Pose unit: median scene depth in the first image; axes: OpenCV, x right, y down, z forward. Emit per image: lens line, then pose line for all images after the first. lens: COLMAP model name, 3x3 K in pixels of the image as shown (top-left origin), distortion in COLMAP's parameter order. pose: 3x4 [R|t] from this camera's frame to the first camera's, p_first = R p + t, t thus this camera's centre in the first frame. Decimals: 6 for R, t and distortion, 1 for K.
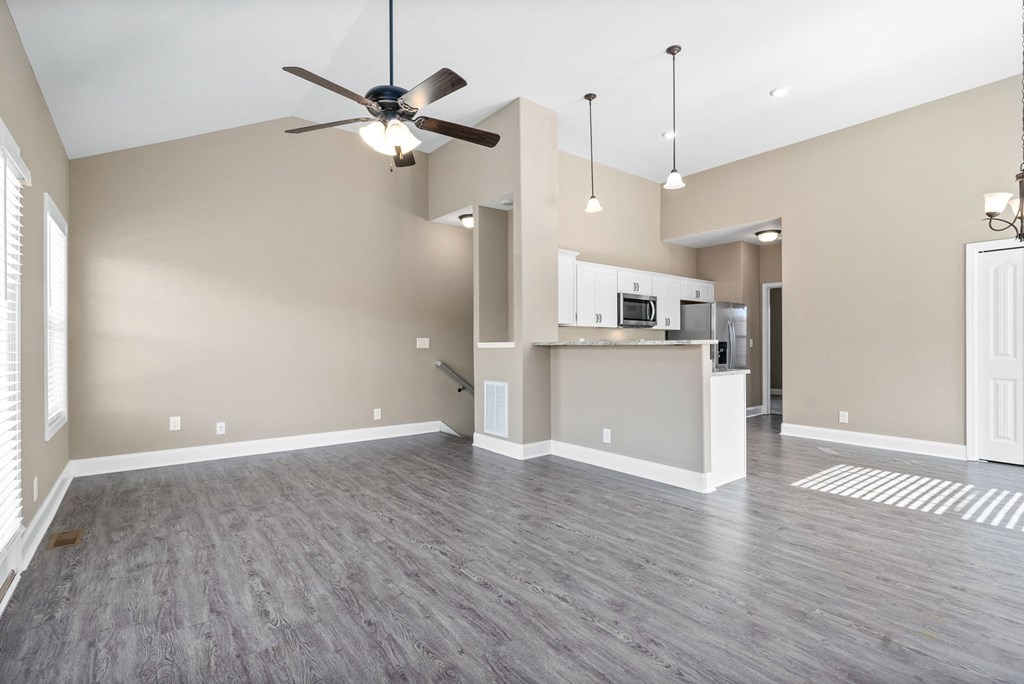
lens RADIAL K [[460.0, 0, 504.5], [0, 460.0, 346.6], [0, 0, 1]] dist [0.002125, 0.000779]
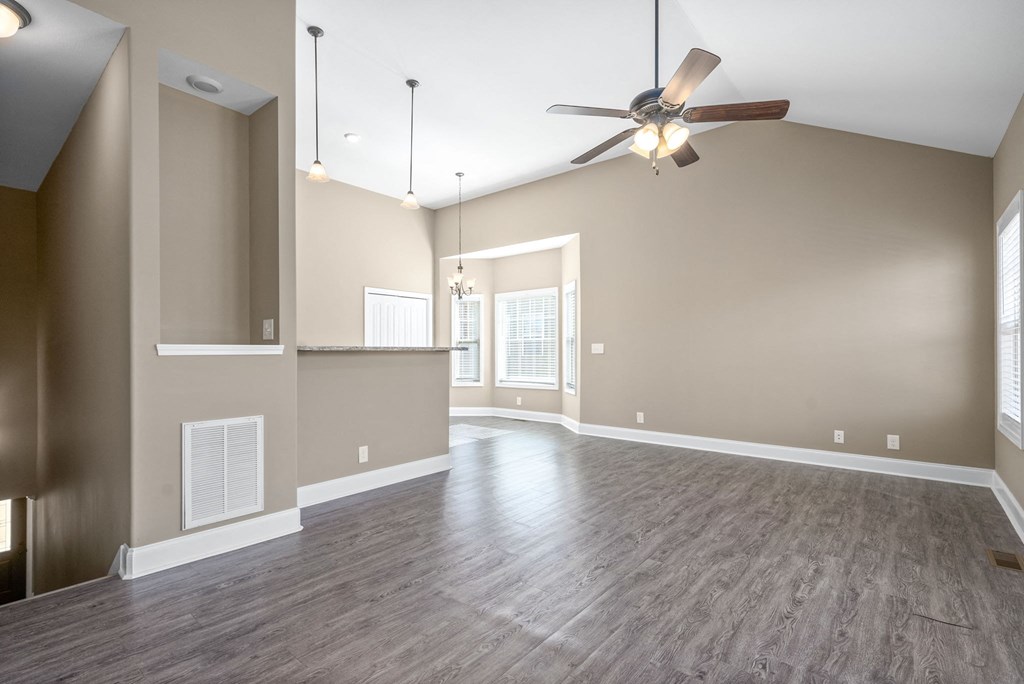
lens RADIAL K [[460.0, 0, 504.5], [0, 460.0, 346.6], [0, 0, 1]] dist [0.002125, 0.000779]
pose [[-0.180088, 0.011734, 0.983581, -1.343192], [0.000743, 0.999930, -0.011793, -0.002491], [-0.983650, -0.001393, -0.180084, 1.732307]]
